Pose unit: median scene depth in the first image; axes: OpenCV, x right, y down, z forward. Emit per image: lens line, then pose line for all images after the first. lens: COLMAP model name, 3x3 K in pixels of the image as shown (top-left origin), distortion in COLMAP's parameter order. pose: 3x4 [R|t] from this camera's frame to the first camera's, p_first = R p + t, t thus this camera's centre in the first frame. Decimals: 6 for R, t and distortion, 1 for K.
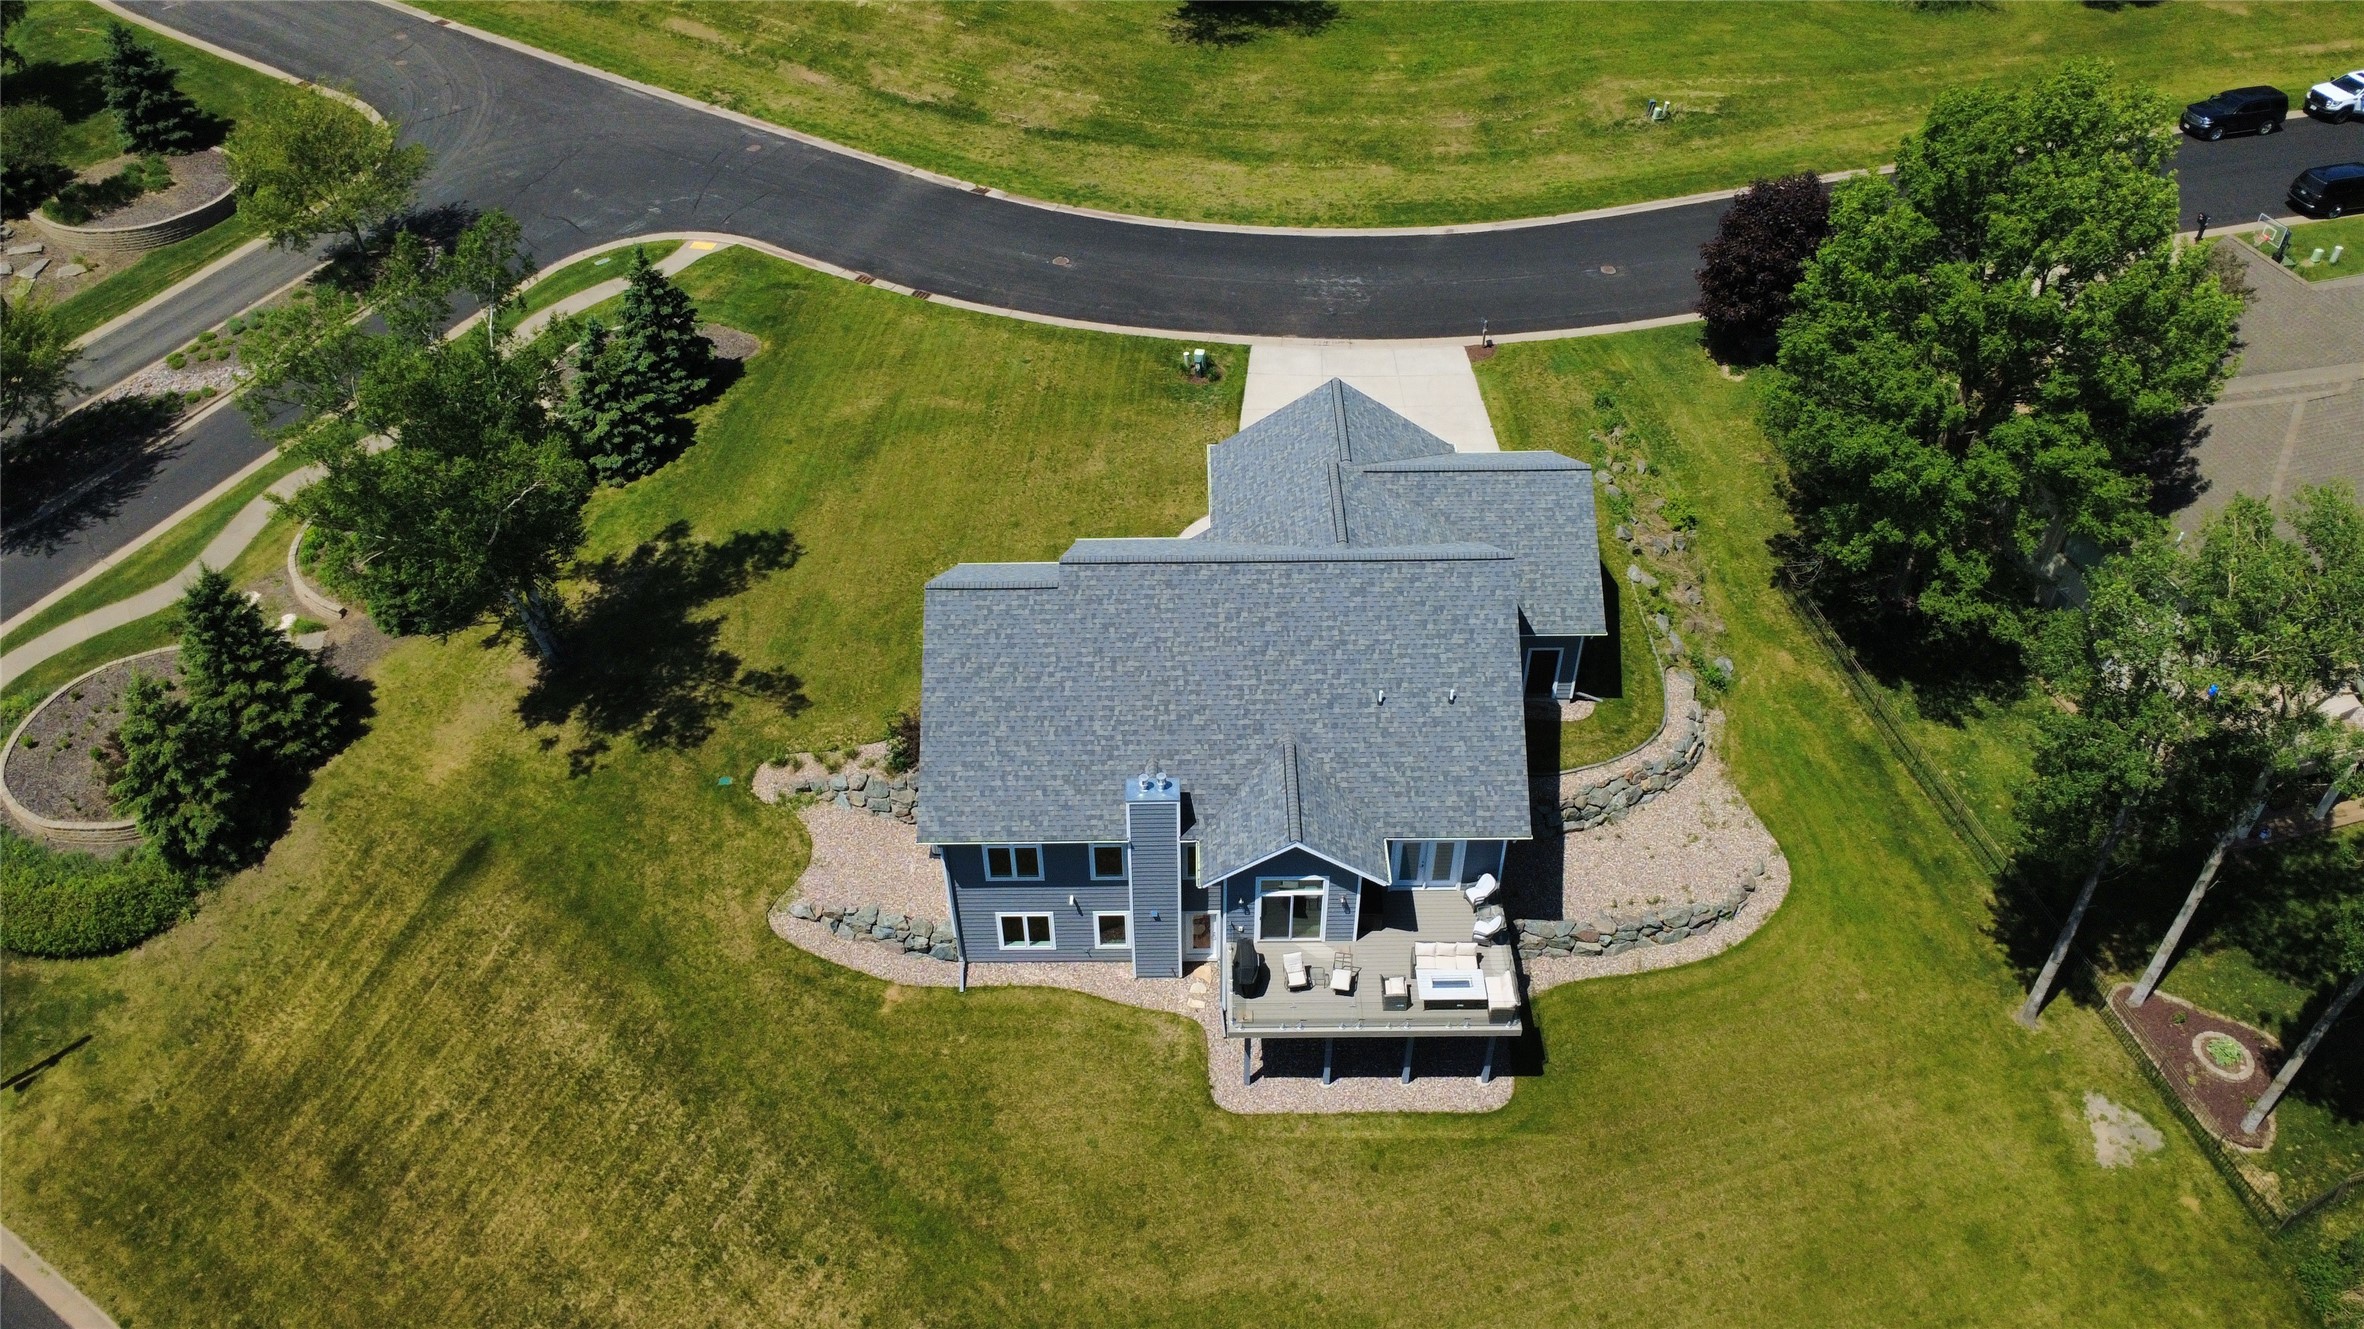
lens RADIAL K [[1720.9, 0, 1182.0], [0, 1720.9, 664.5], [0, 0, 1]] dist [0.000197, -0.002516]
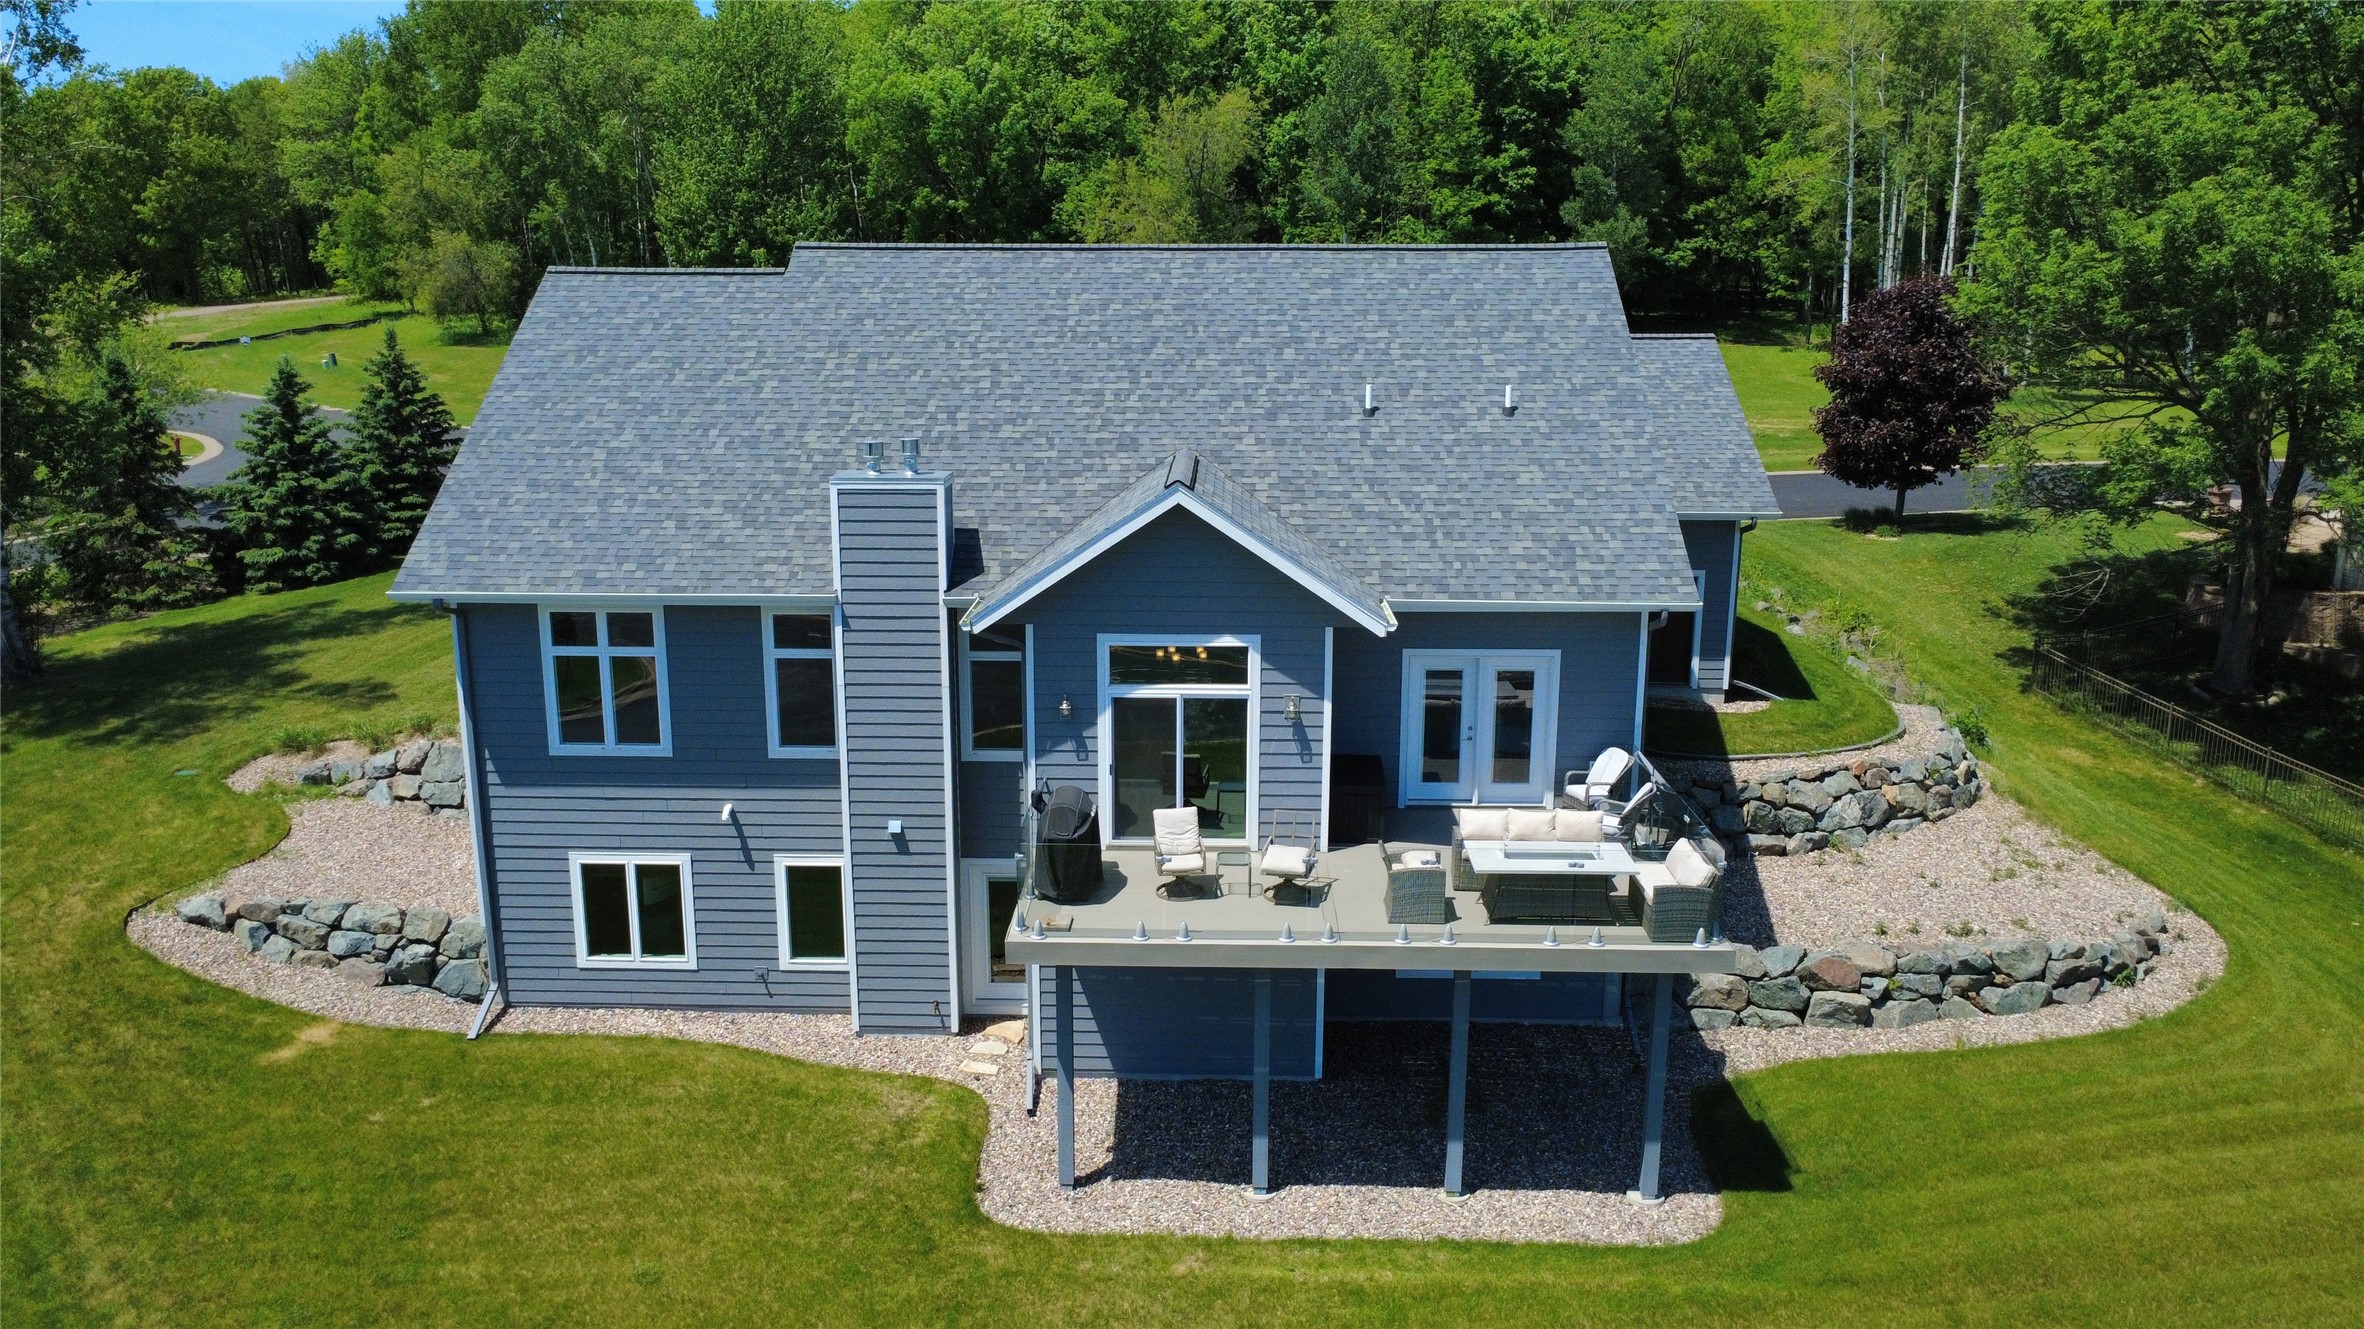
lens RADIAL K [[1720.9, 0, 1182.0], [0, 1720.9, 664.5], [0, 0, 1]] dist [0.000197, -0.002516]
pose [[0.999476, 0.017586, -0.027188, 0.069923], [-0.028530, 0.875387, -0.482580, 0.313508], [0.015313, 0.483103, 0.875430, 0.548247]]
